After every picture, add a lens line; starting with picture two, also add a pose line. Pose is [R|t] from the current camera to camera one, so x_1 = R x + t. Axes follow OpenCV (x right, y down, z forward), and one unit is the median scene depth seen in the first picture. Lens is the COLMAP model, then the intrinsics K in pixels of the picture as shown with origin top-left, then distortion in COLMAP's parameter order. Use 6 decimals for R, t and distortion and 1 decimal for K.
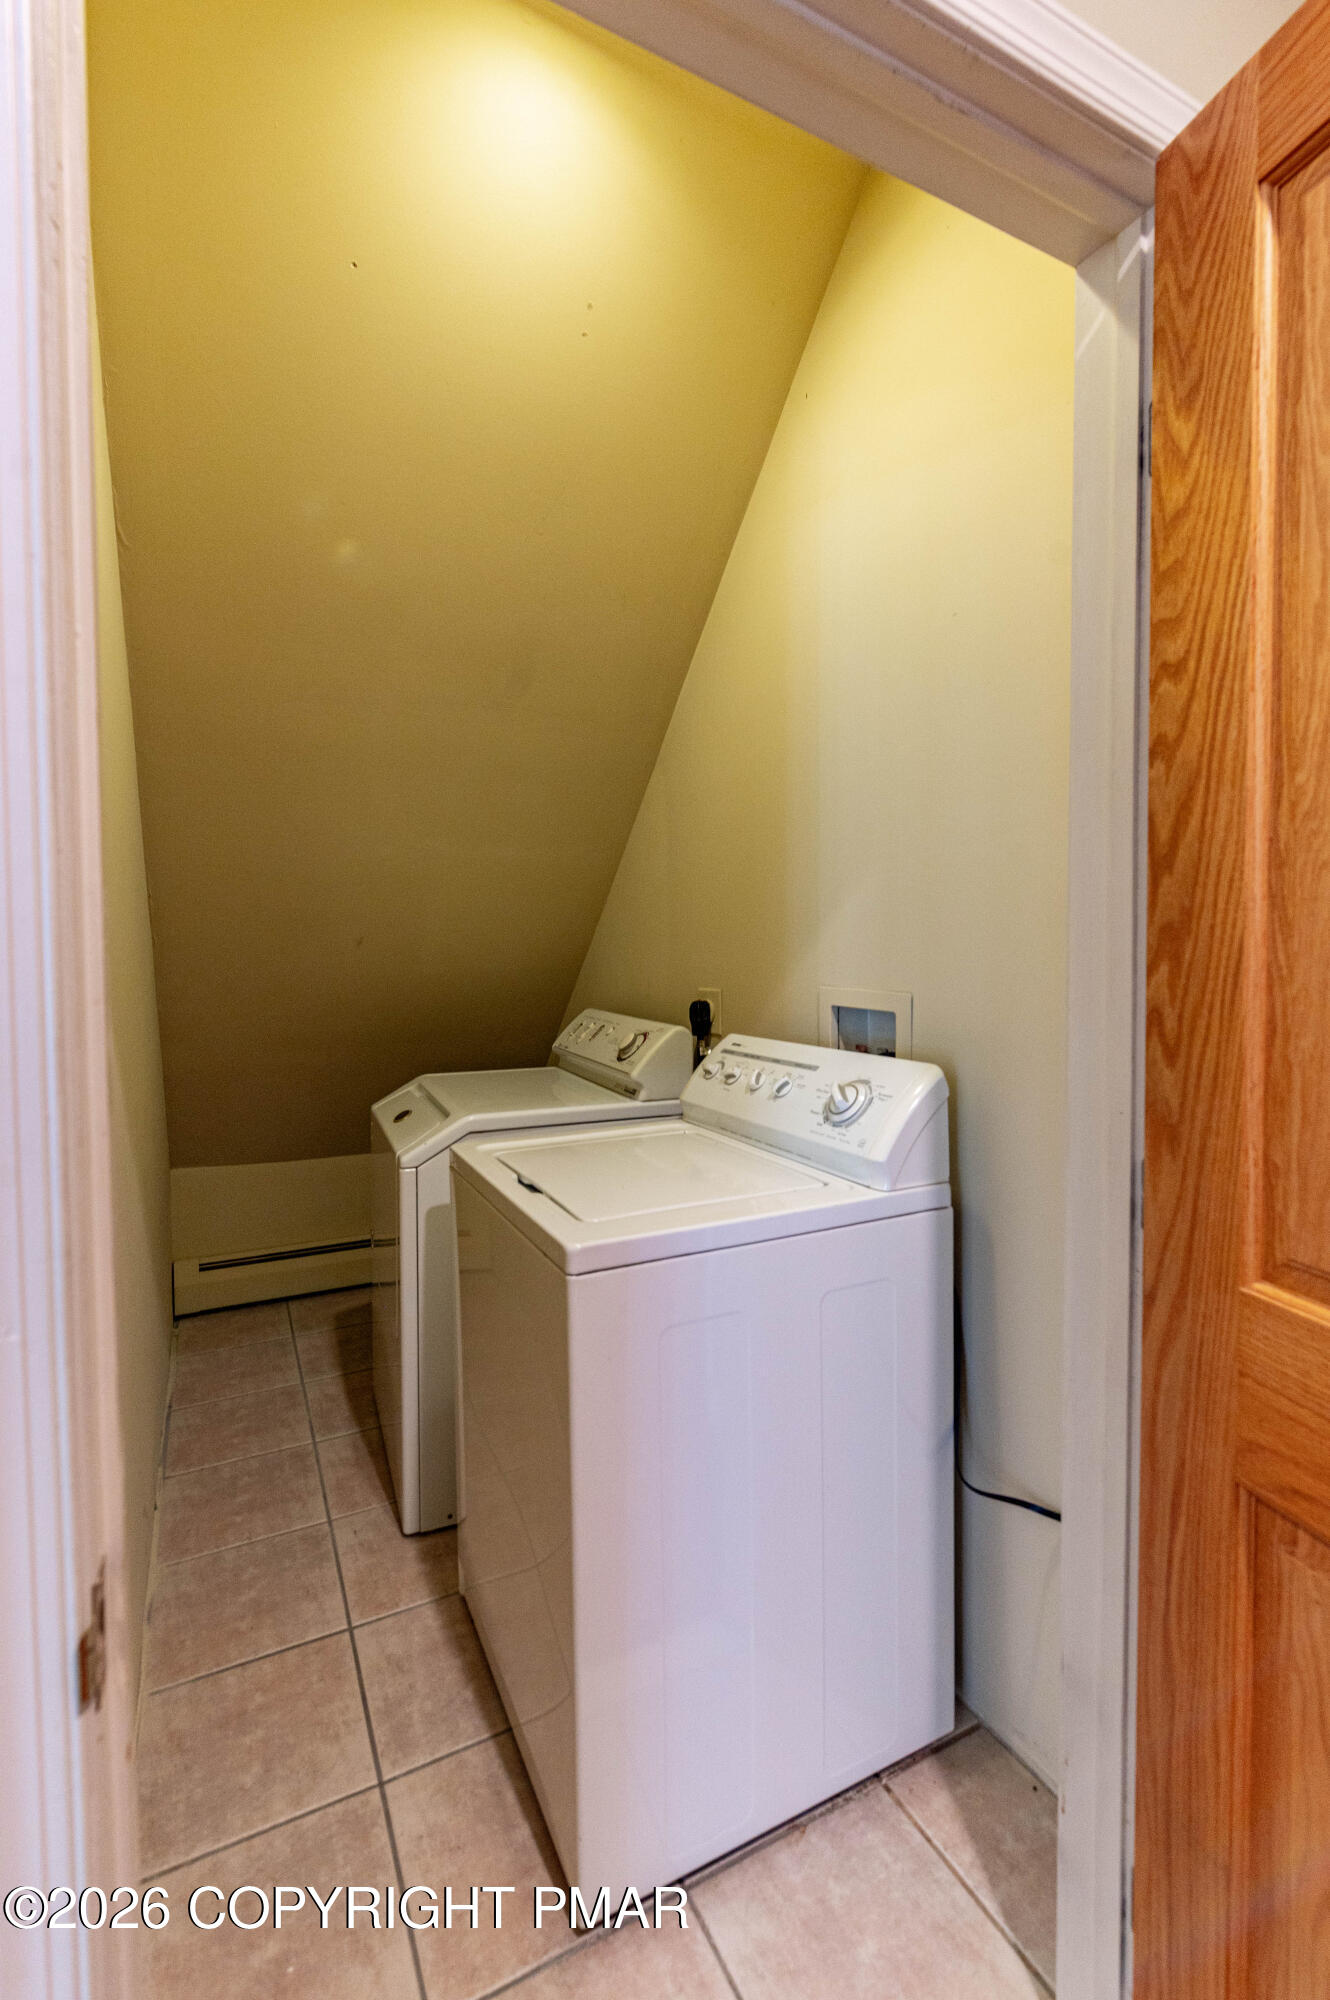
lens RADIAL K [[869.8, 0, 666.7], [0, 869.8, 972.1], [0, 0, 1]] dist [0.000627, -0.000194]
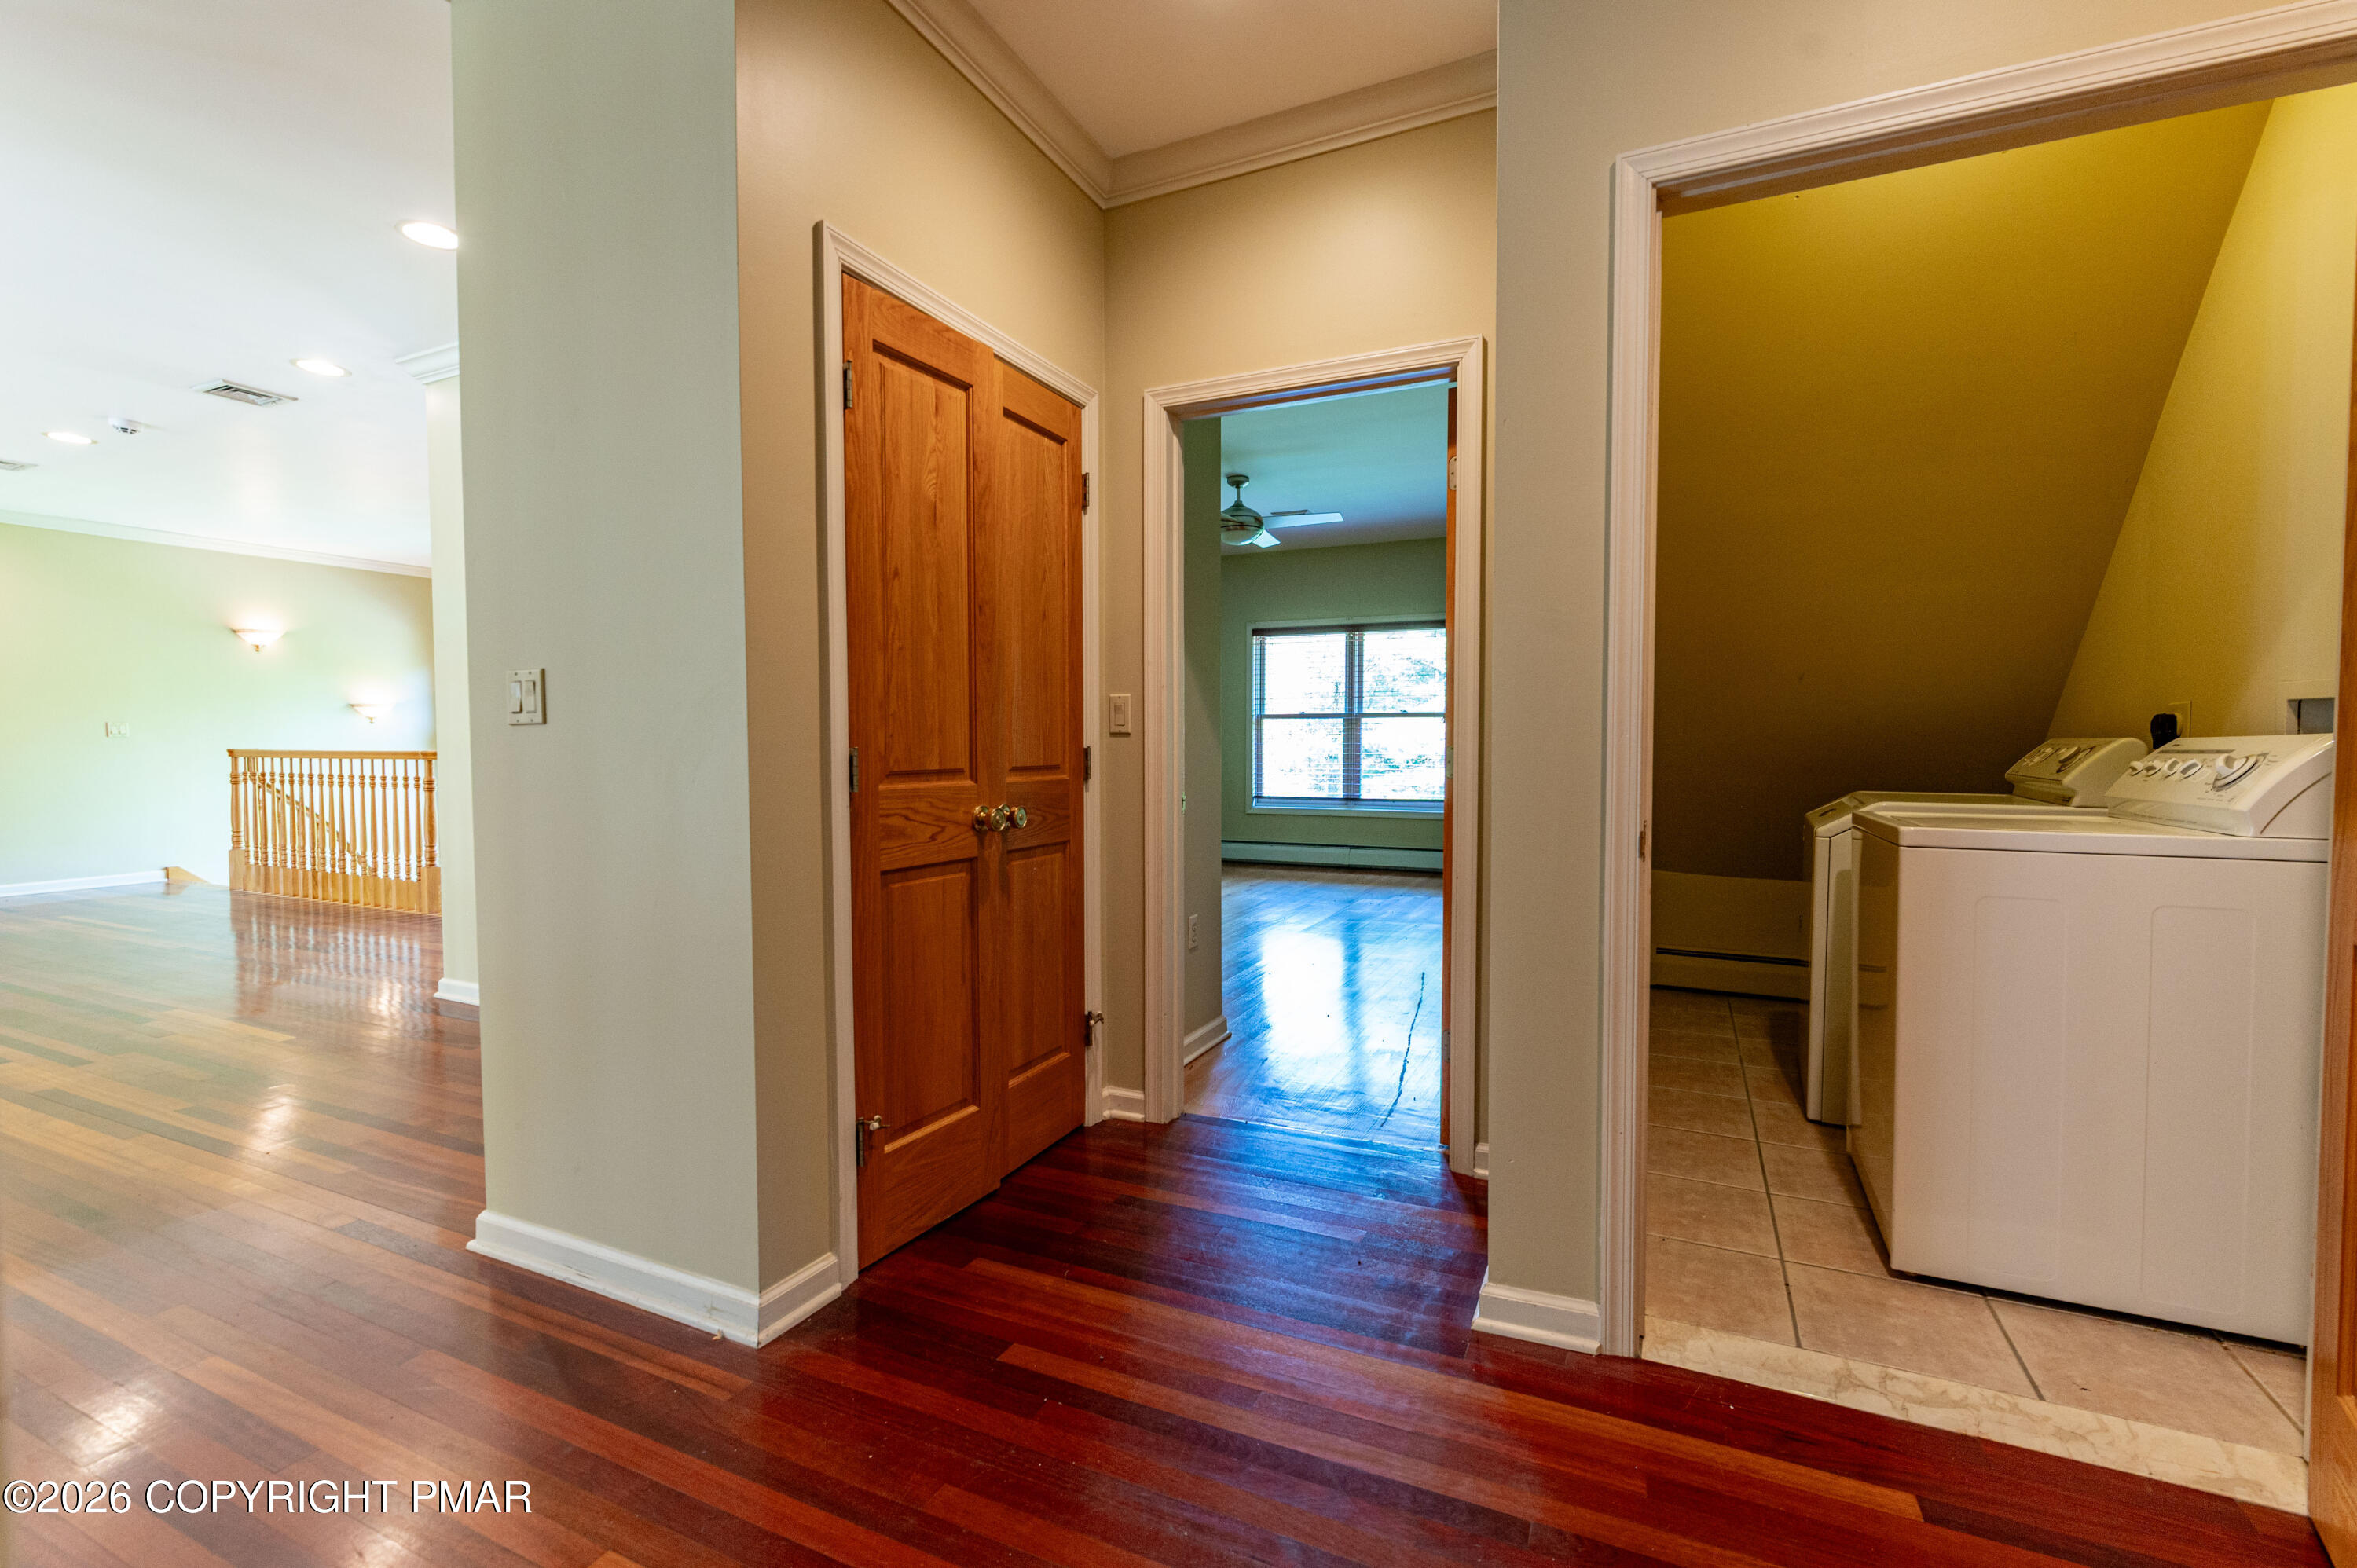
lens RADIAL K [[1015.5, 0, 1190.1], [0, 1015.5, 782.3], [0, 0, 1]] dist [0.001635, -0.000257]
pose [[0.604001, 0.035596, -0.796188, 0.333849], [-0.028472, 0.999328, 0.023078, 0.132027], [0.796474, 0.008730, 0.604609, -0.662701]]
